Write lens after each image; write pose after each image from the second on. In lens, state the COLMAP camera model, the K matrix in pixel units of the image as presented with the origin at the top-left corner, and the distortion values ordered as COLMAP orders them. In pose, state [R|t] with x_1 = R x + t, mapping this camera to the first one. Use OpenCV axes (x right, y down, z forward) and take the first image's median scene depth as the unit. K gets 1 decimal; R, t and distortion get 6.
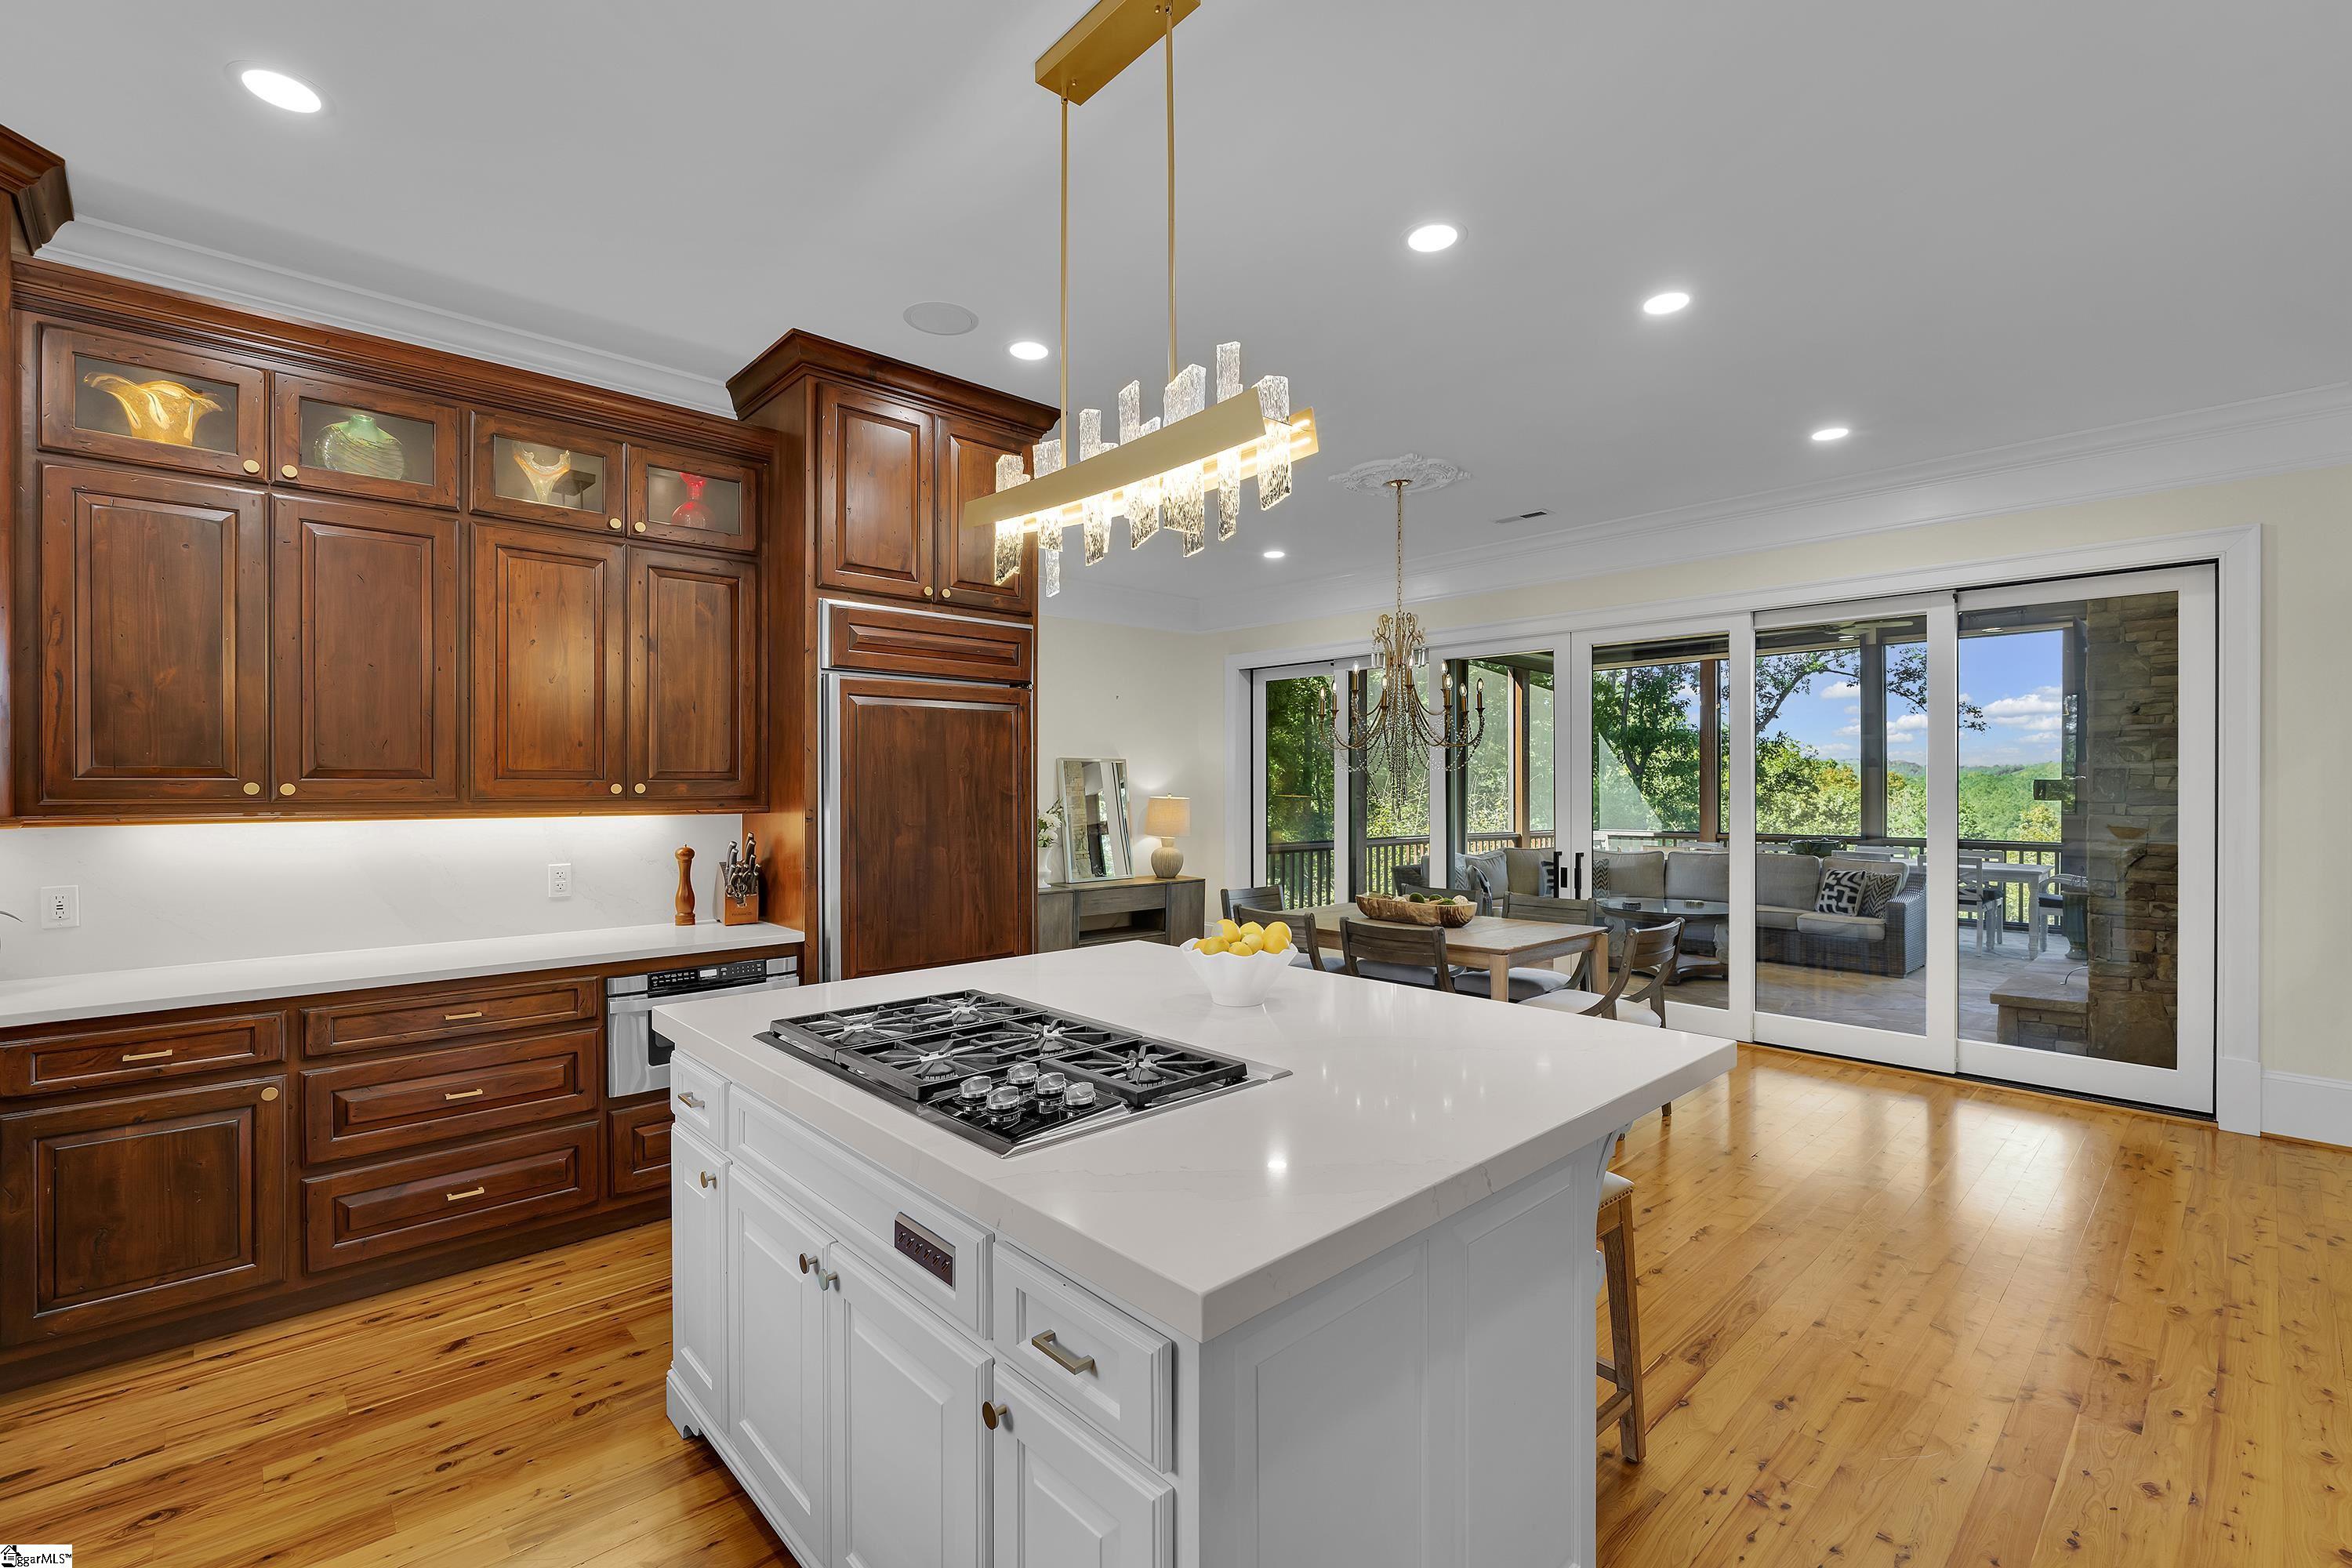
lens RADIAL K [[1015.3, 0, 1170.4], [0, 1015.3, 788.1], [0, 0, 1]] dist [-0.002043, -0.000311]
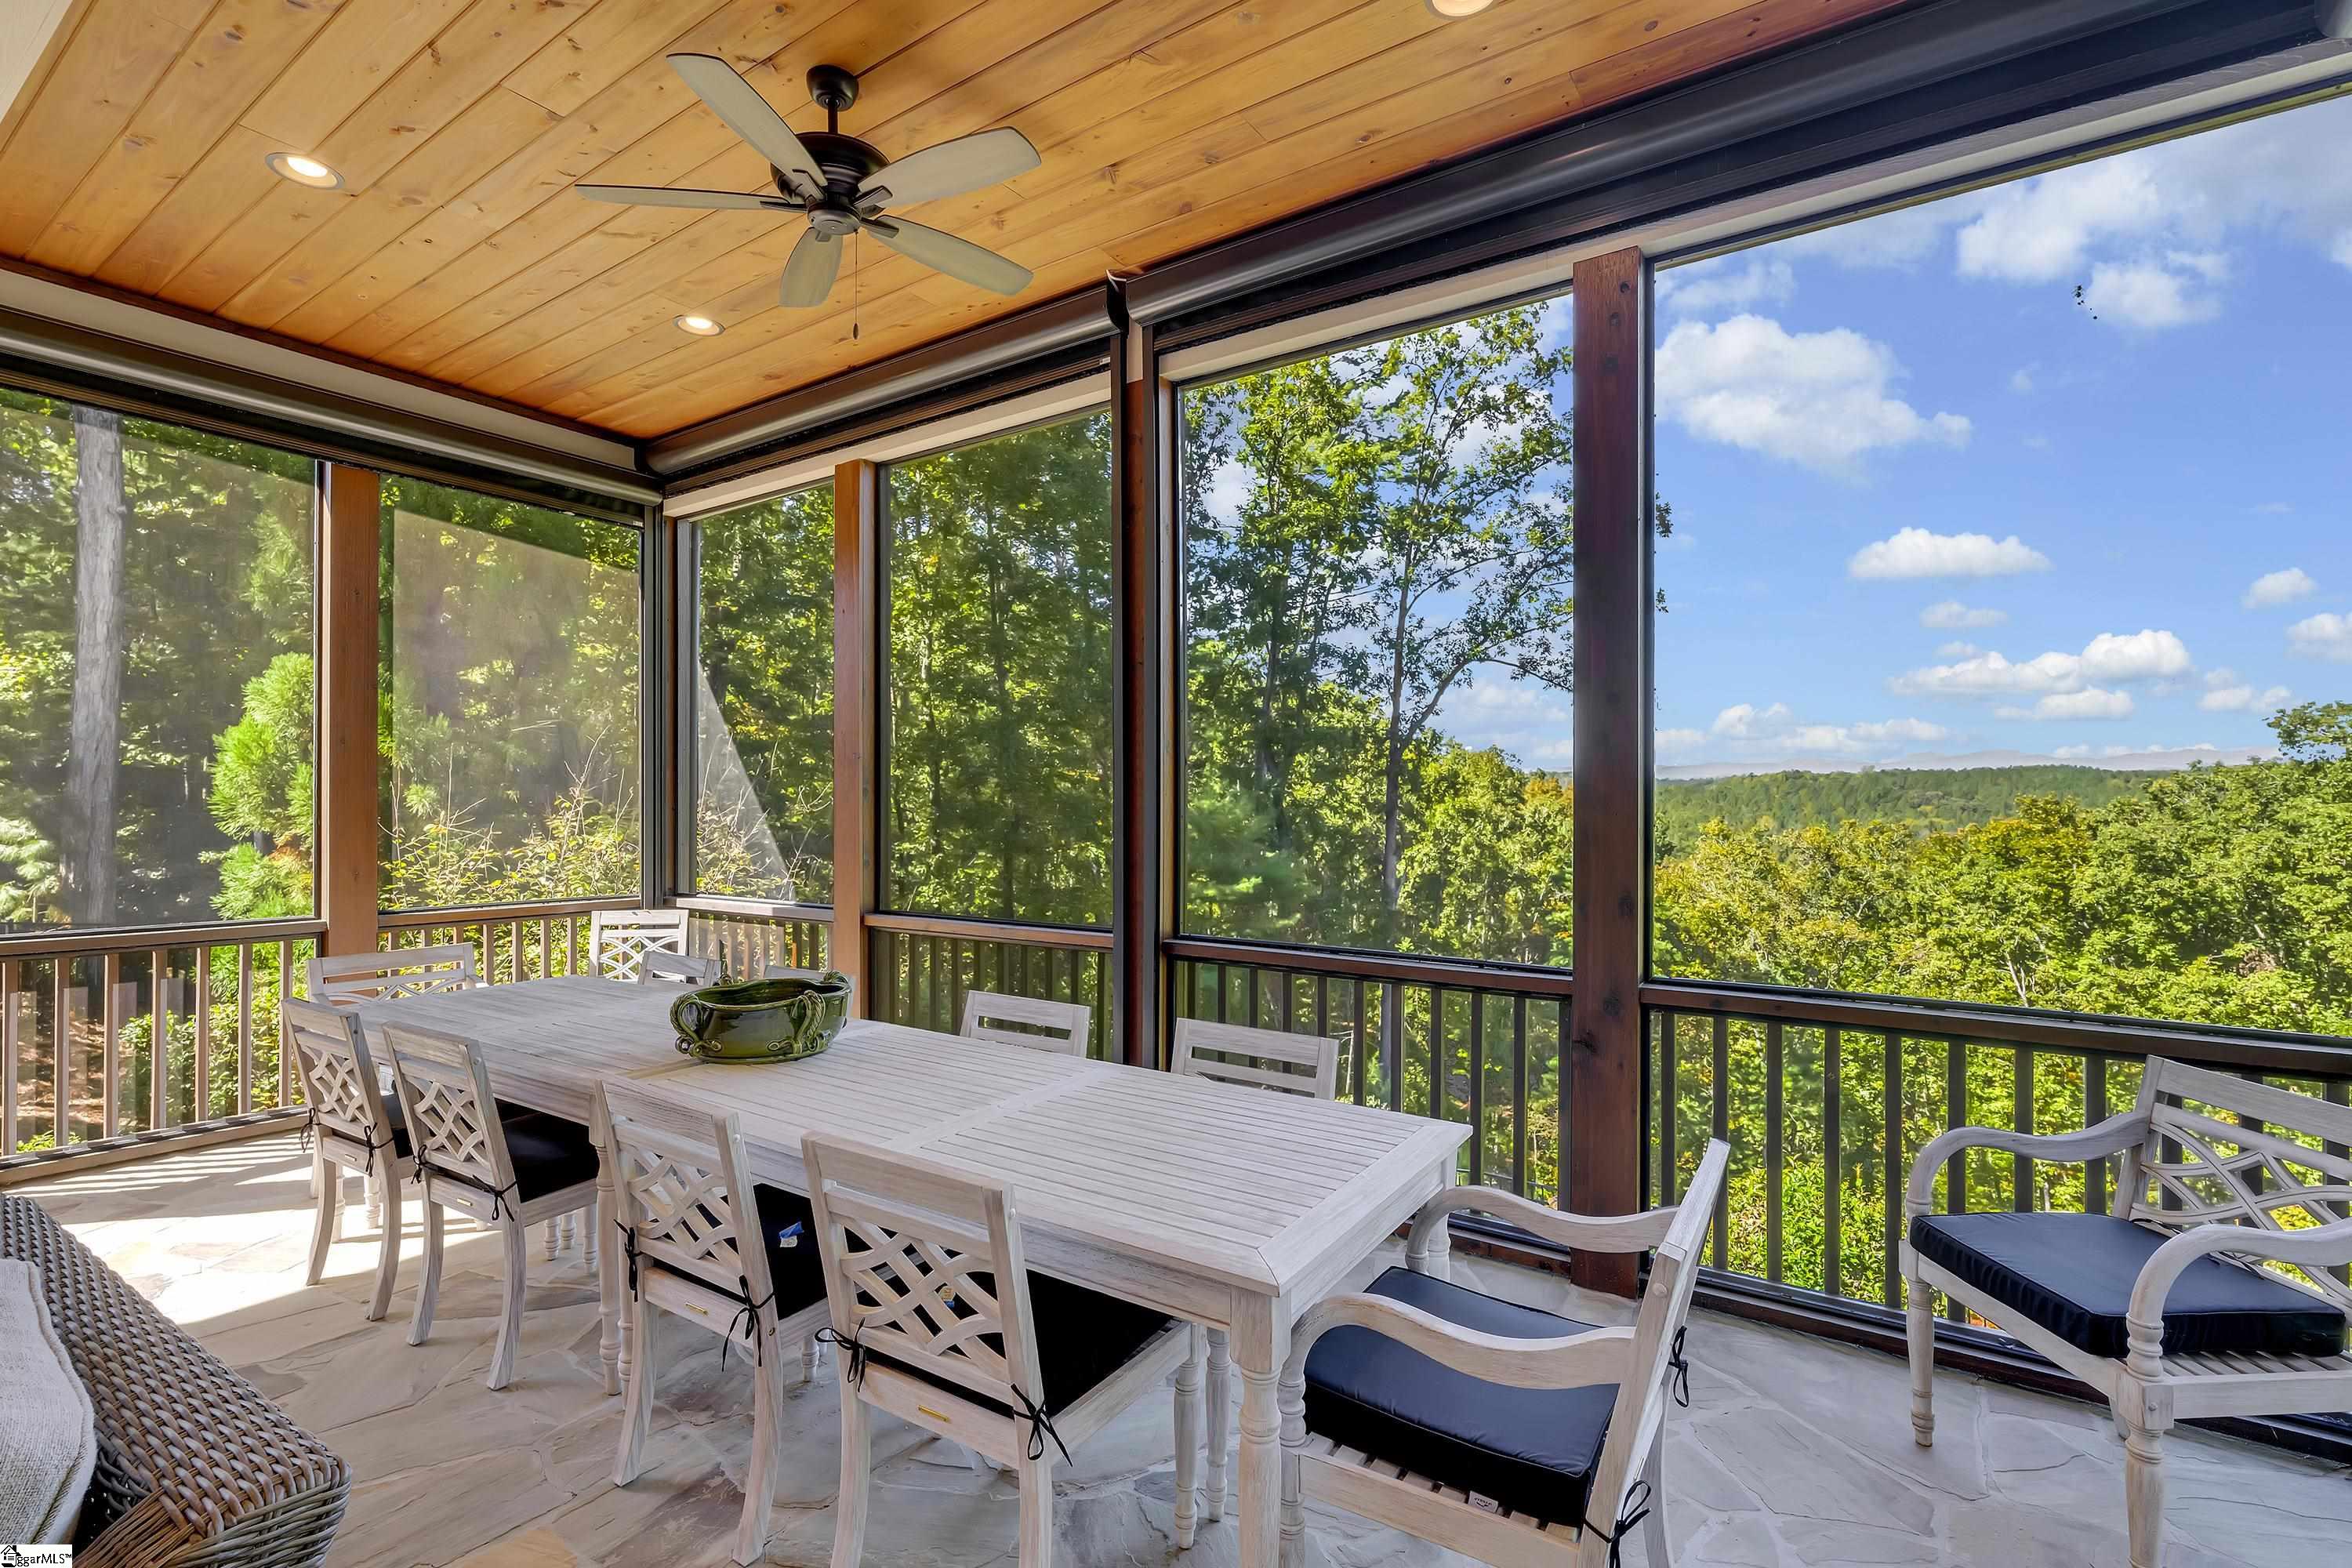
lens RADIAL K [[1075.9, 0, 1163.8], [0, 1075.9, 787.5], [0, 0, 1]] dist [-0.003587, -0.000261]
pose [[0.974372, 0.006061, 0.224859, 0.815886], [-0.004022, 0.999947, -0.009524, 0.000956], [-0.224905, 0.008375, 0.974345, 0.846881]]
